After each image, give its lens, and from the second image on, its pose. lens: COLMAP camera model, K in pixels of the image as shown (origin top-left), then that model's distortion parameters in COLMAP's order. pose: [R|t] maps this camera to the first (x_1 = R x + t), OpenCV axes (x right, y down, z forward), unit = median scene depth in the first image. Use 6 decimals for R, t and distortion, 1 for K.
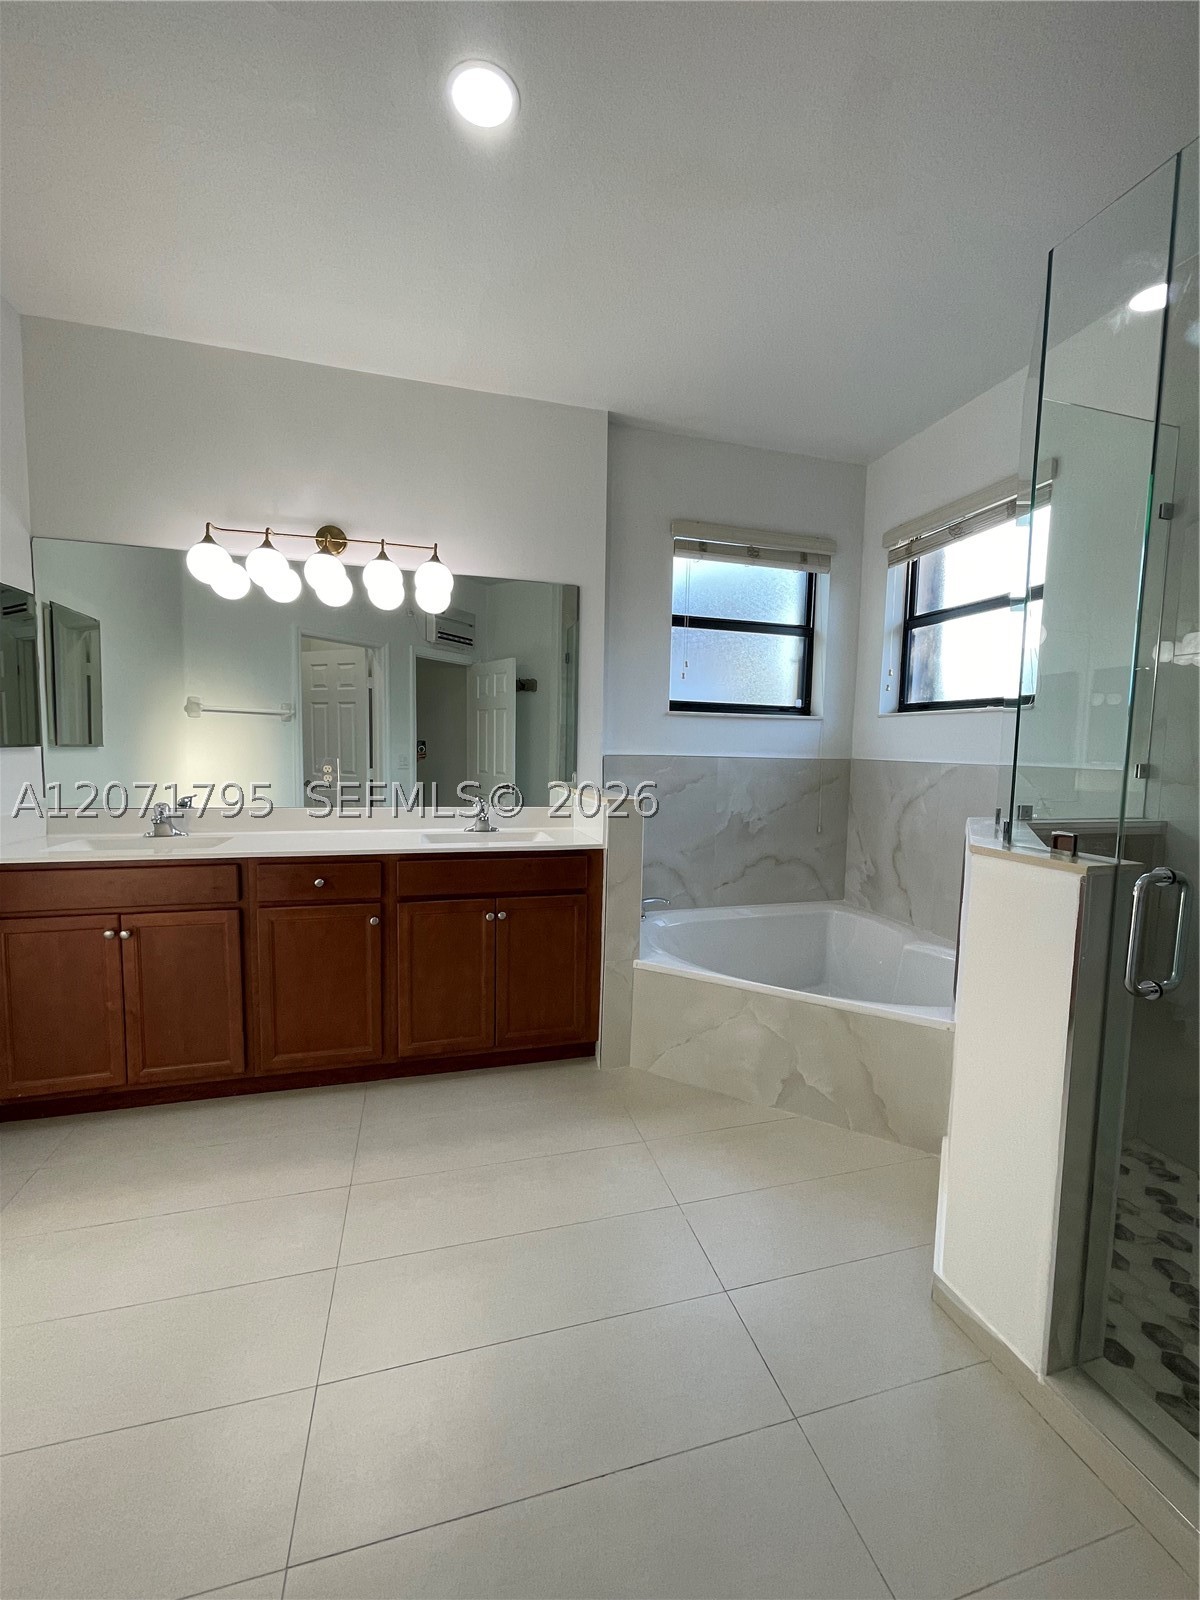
lens RADIAL K [[641.1, 0, 606.0], [0, 641.1, 799.5], [0, 0, 1]] dist [-0.001100, 0.000021]
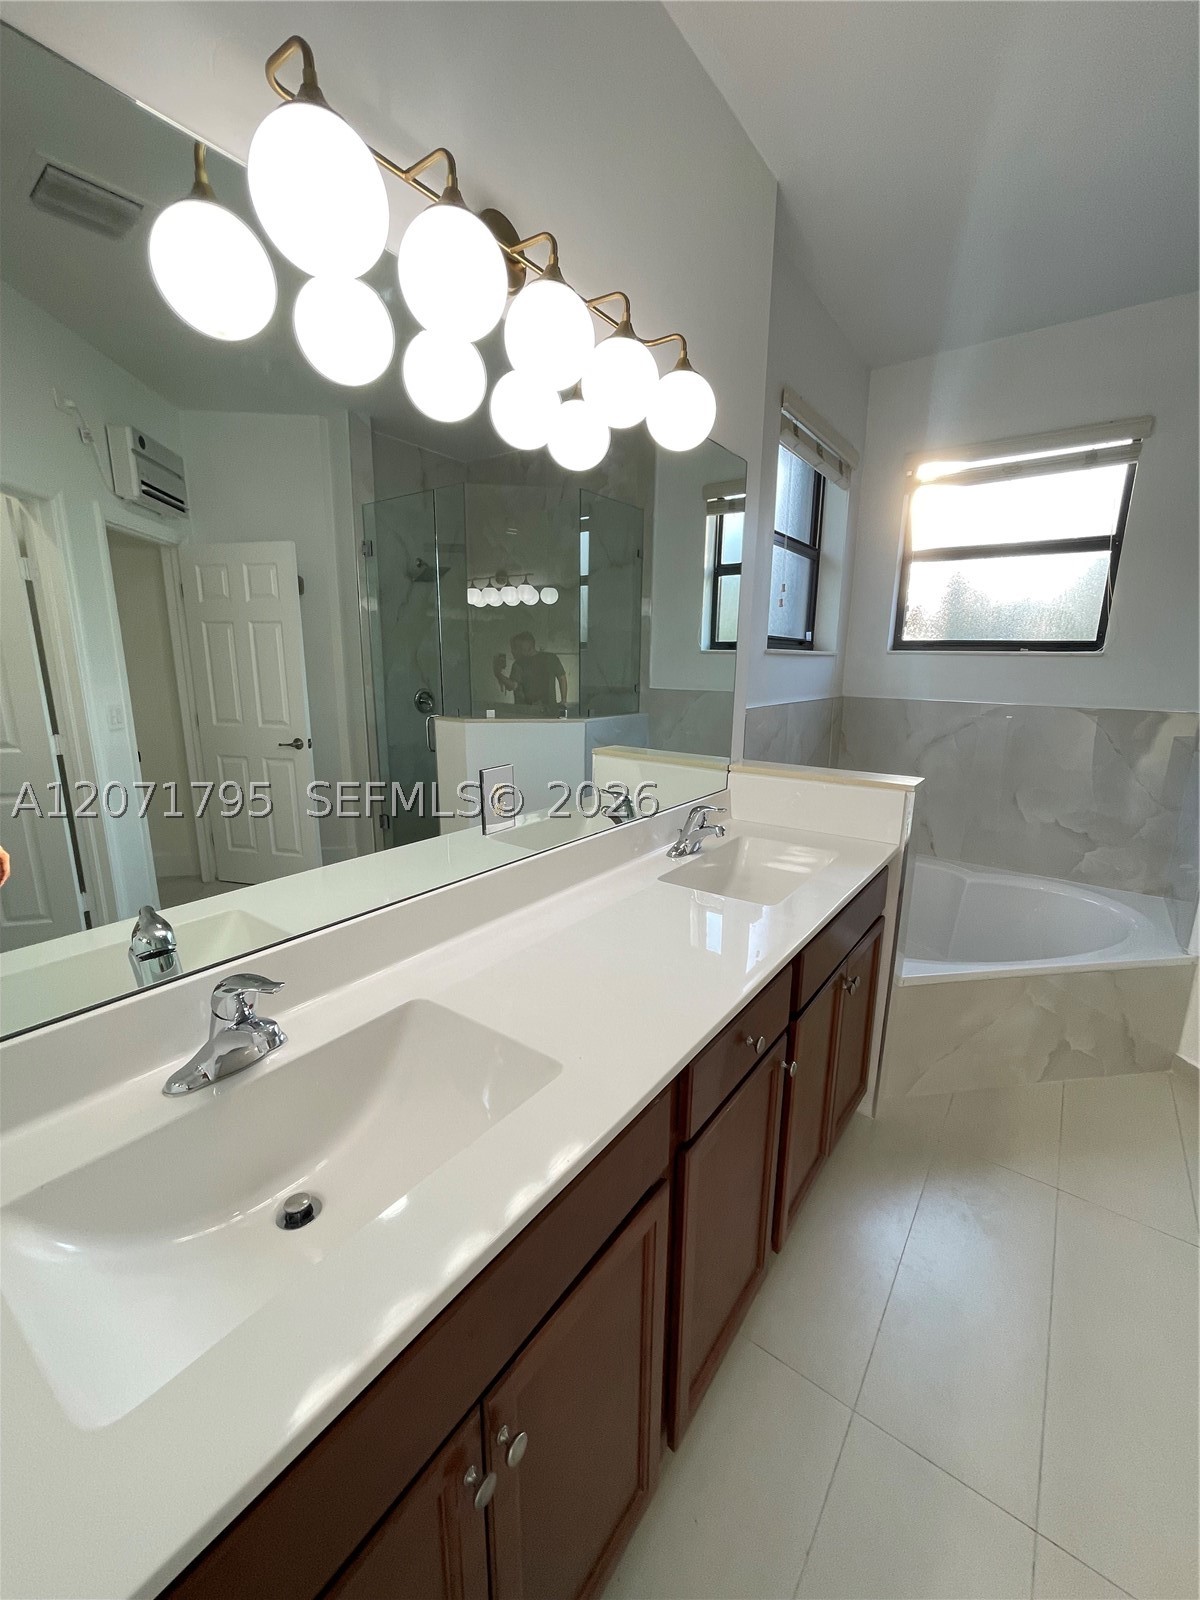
lens RADIAL K [[641.1, 0, 606.0], [0, 641.1, 799.5], [0, 0, 1]] dist [-0.001100, 0.000021]
pose [[0.788102, -0.138404, 0.599783, -0.611467], [0.055055, 0.986338, 0.155263, -0.098504], [-0.613077, -0.089342, 0.784955, 0.542394]]
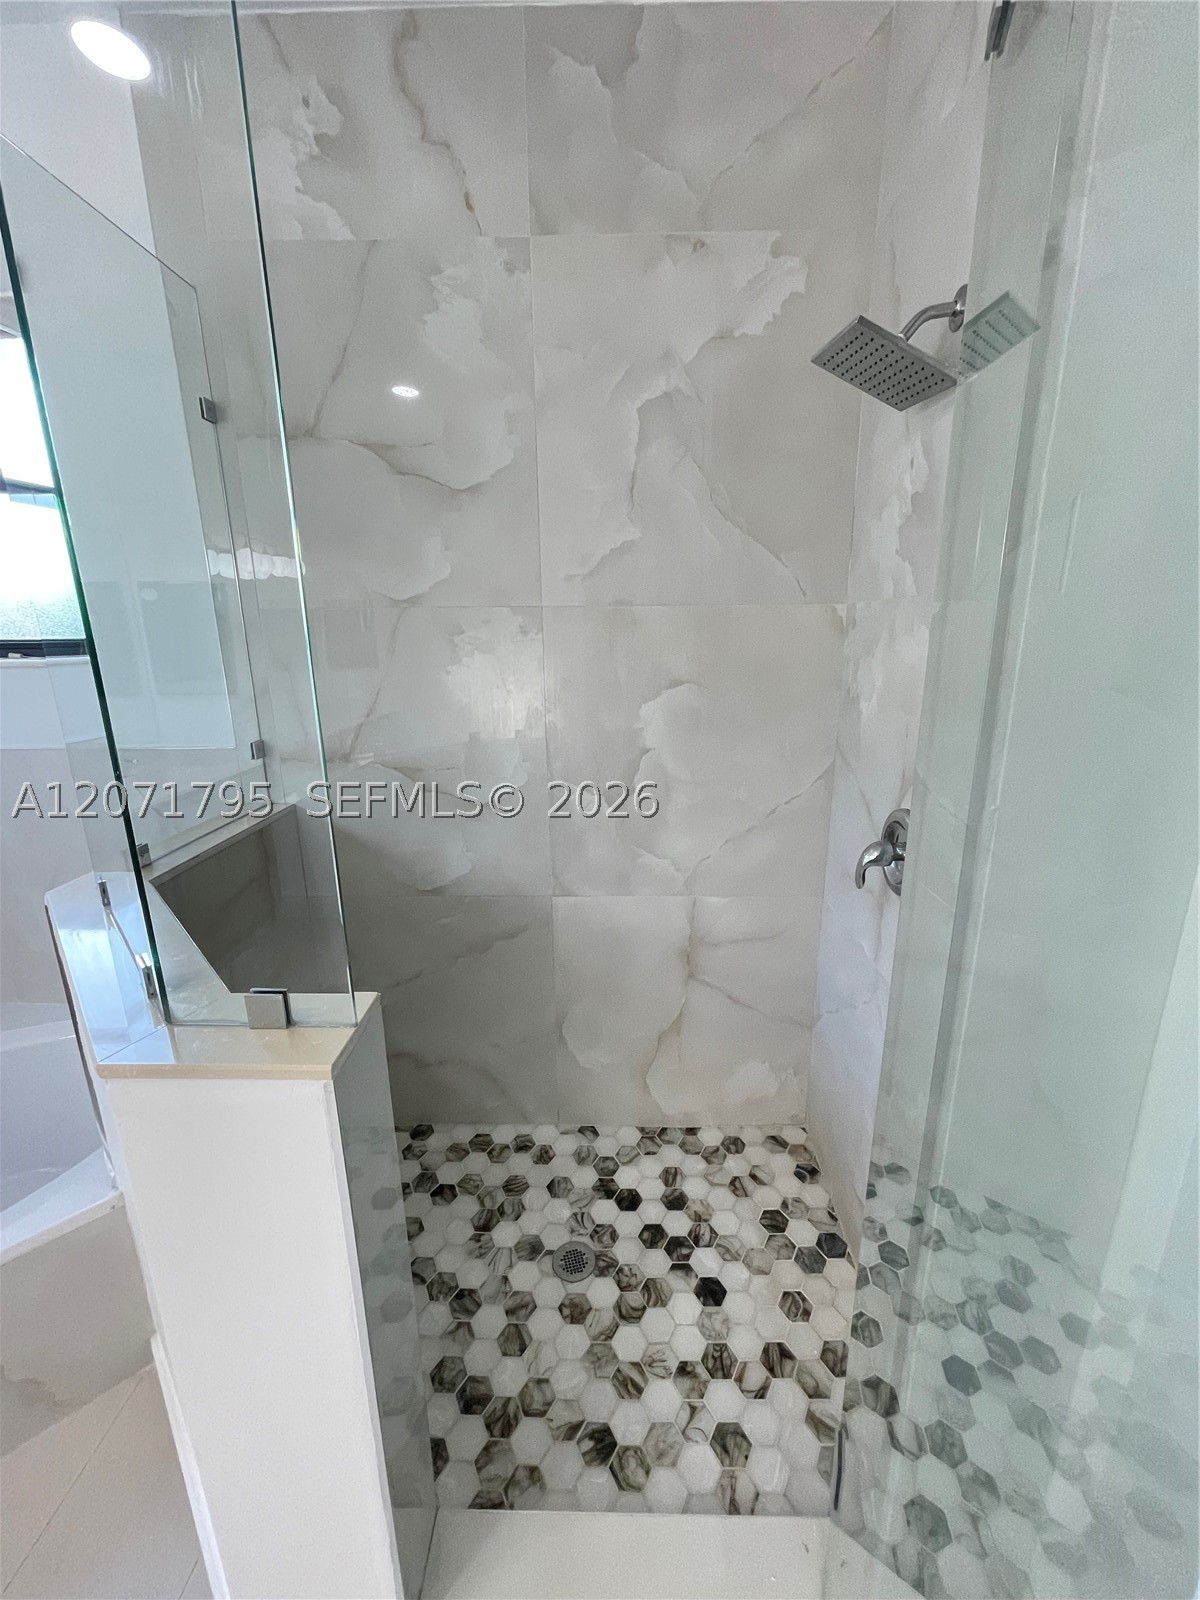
lens RADIAL K [[641.1, 0, 606.0], [0, 641.1, 799.5], [0, 0, 1]] dist [-0.001100, 0.000021]
pose [[0.293993, -0.263057, 0.918896, 0.136252], [0.098247, 0.964606, 0.244709, -0.099526], [-0.950745, 0.018336, 0.309432, 0.224294]]
